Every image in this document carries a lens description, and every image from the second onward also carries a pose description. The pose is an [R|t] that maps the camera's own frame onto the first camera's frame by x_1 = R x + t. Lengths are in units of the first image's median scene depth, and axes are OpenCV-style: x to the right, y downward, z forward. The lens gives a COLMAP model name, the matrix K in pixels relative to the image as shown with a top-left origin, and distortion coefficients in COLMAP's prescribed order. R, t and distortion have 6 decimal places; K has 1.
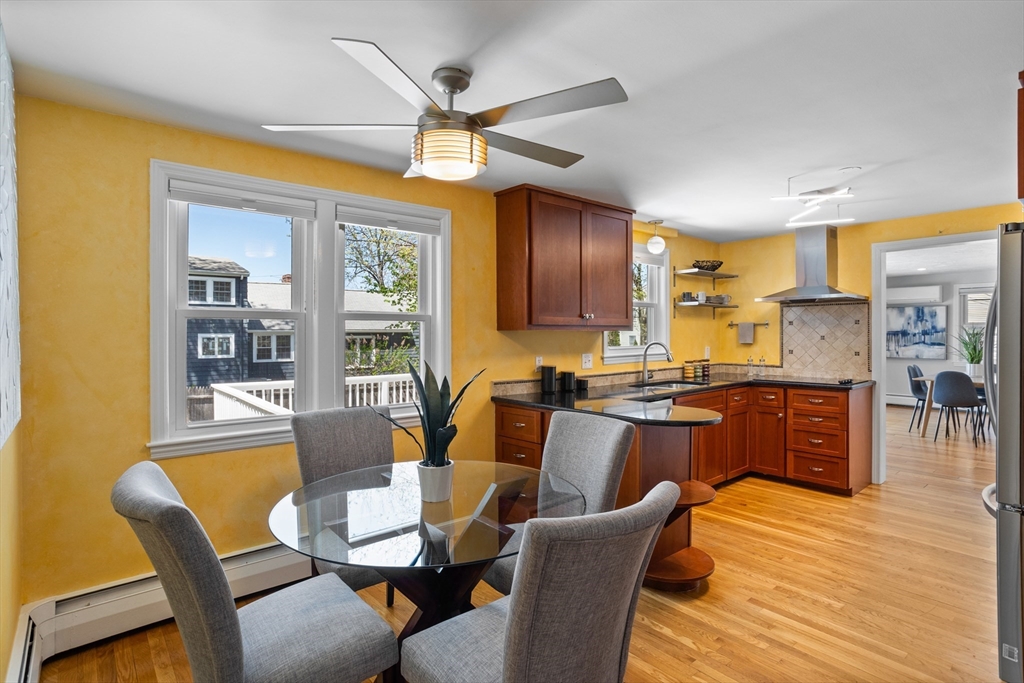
lens RADIAL K [[538.3, 0, 537.9], [0, 538.3, 338.0], [0, 0, 1]] dist [-0.038158, 0.006783]
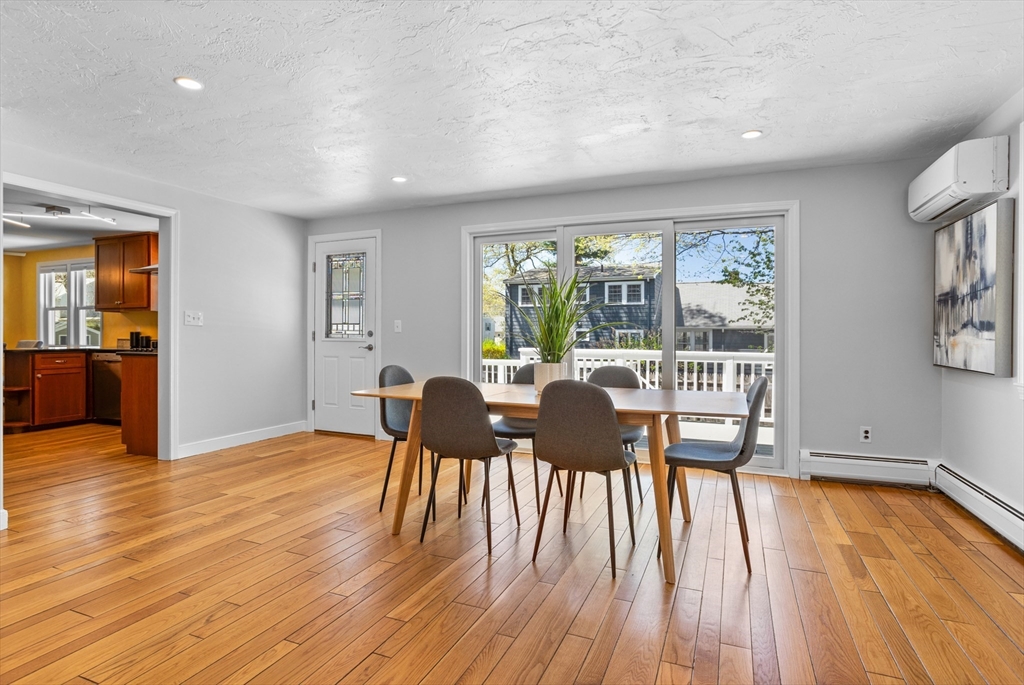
lens RADIAL K [[539.3, 0, 500.4], [0, 539.3, 341.5], [0, 0, 1]] dist [-0.017744, 0.006777]
pose [[0.410645, 0.016364, -0.911649, 1.872345], [-0.012577, 0.999845, 0.012281, 0.041045], [0.911709, 0.006423, 0.410787, 1.223546]]
